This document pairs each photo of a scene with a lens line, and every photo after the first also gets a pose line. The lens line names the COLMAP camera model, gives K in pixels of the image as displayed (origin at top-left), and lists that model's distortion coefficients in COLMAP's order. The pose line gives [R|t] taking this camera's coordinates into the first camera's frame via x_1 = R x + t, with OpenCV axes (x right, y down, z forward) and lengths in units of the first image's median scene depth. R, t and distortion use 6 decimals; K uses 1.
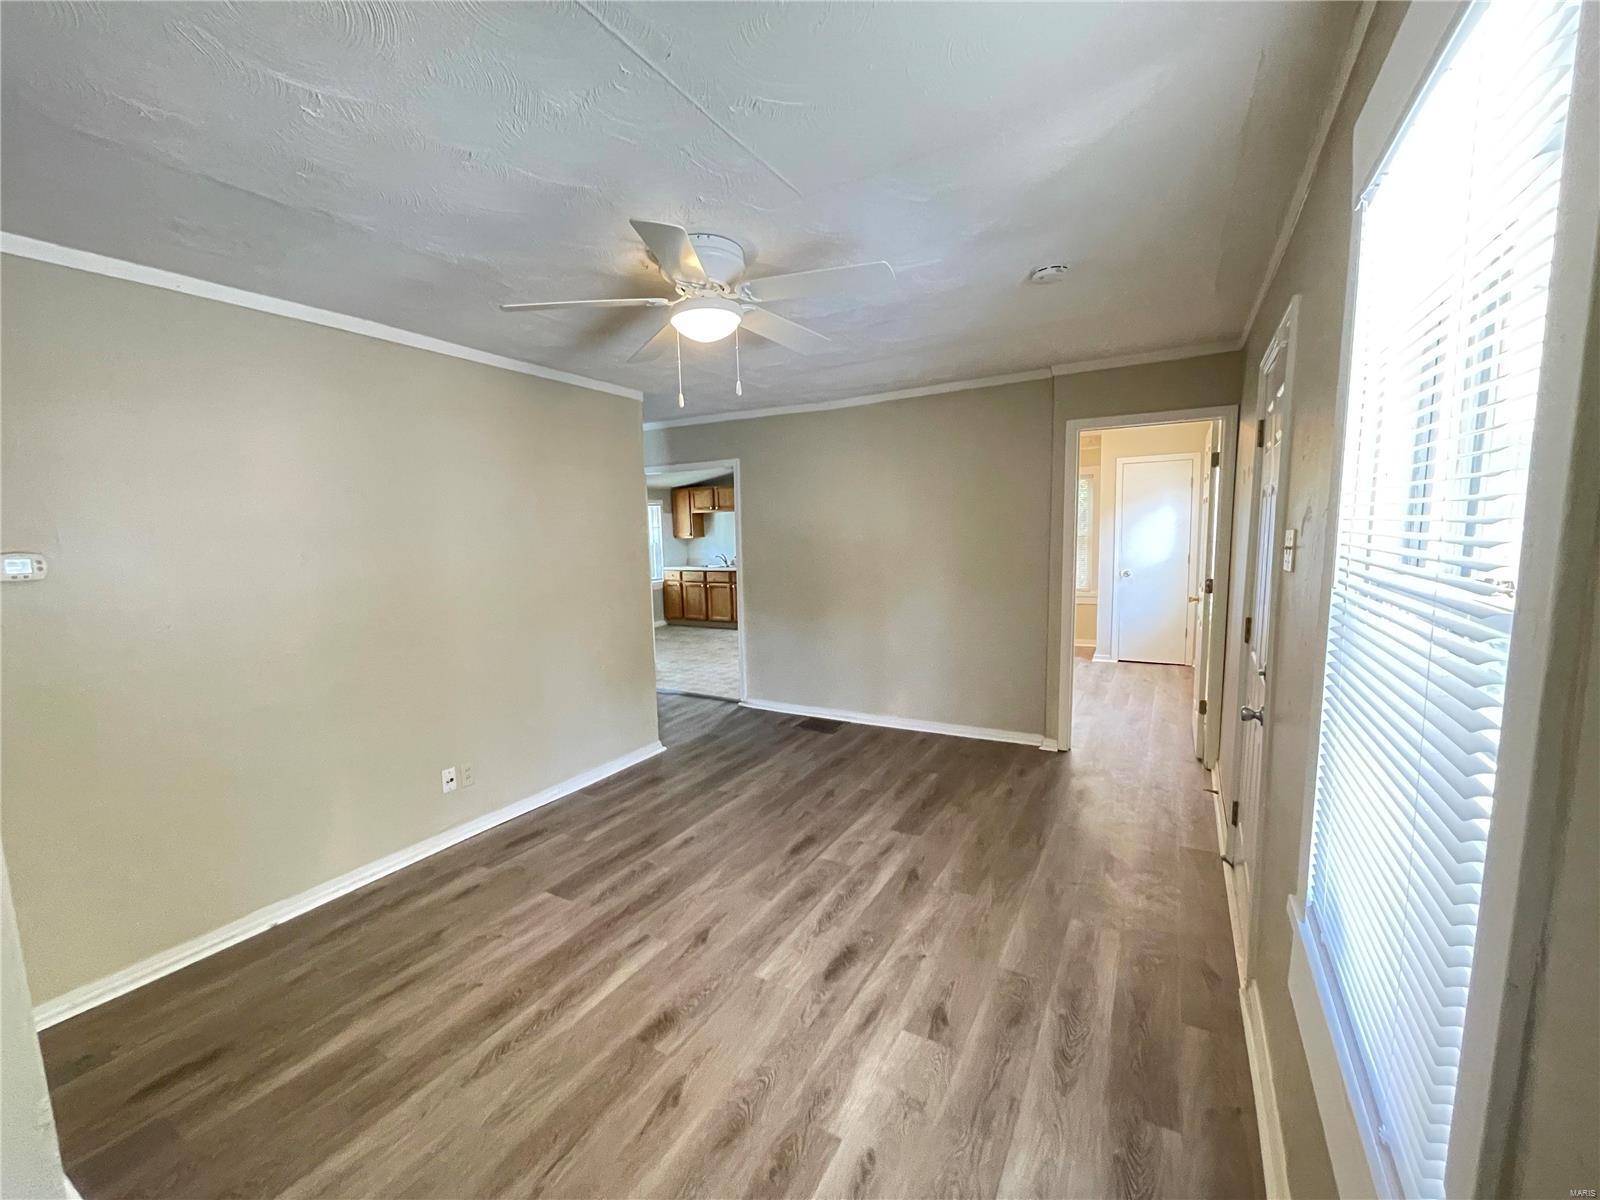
lens RADIAL K [[654.9, 0, 797.1], [0, 654.9, 606.8], [0, 0, 1]] dist [0.000064, 0.000044]
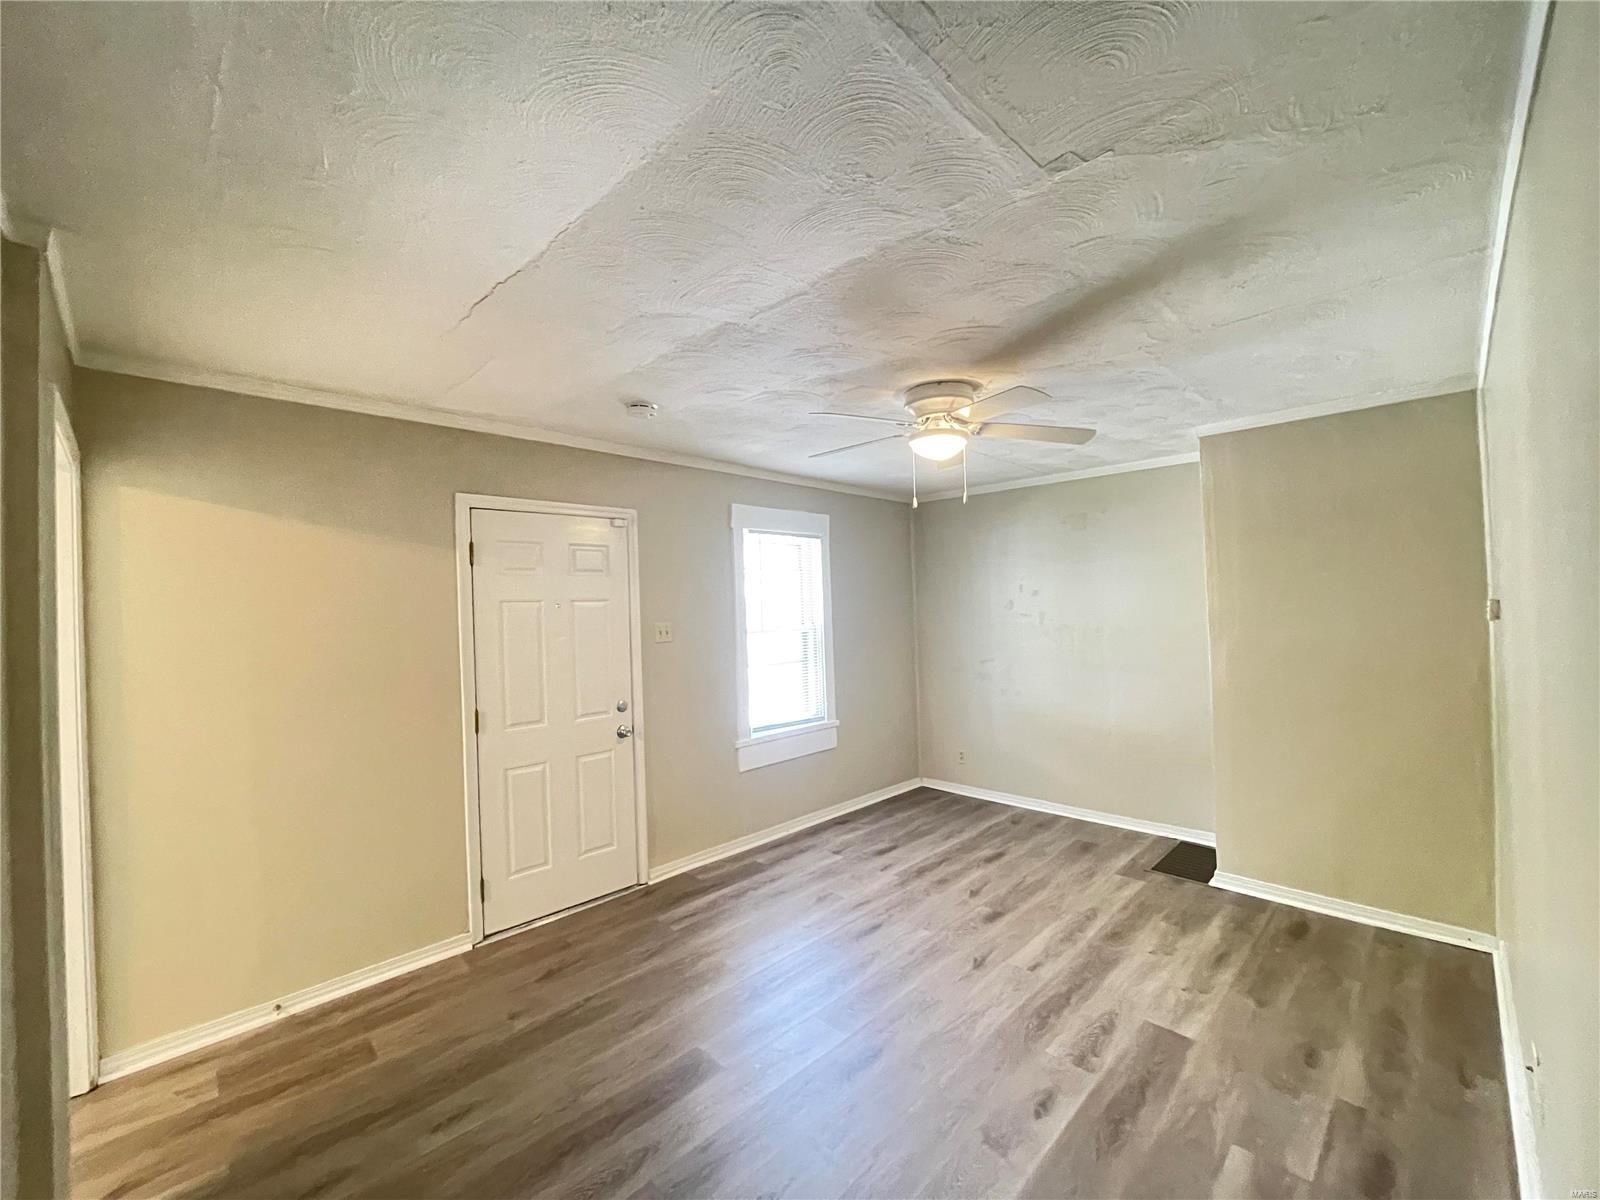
lens RADIAL K [[654.9, 0, 797.1], [0, 654.9, 606.8], [0, 0, 1]] dist [0.000064, 0.000044]
pose [[-0.963515, 0.053192, 0.262315, -0.176804], [0.083074, 0.991084, 0.104171, -0.260561], [-0.254435, 0.122162, -0.959343, 2.146216]]
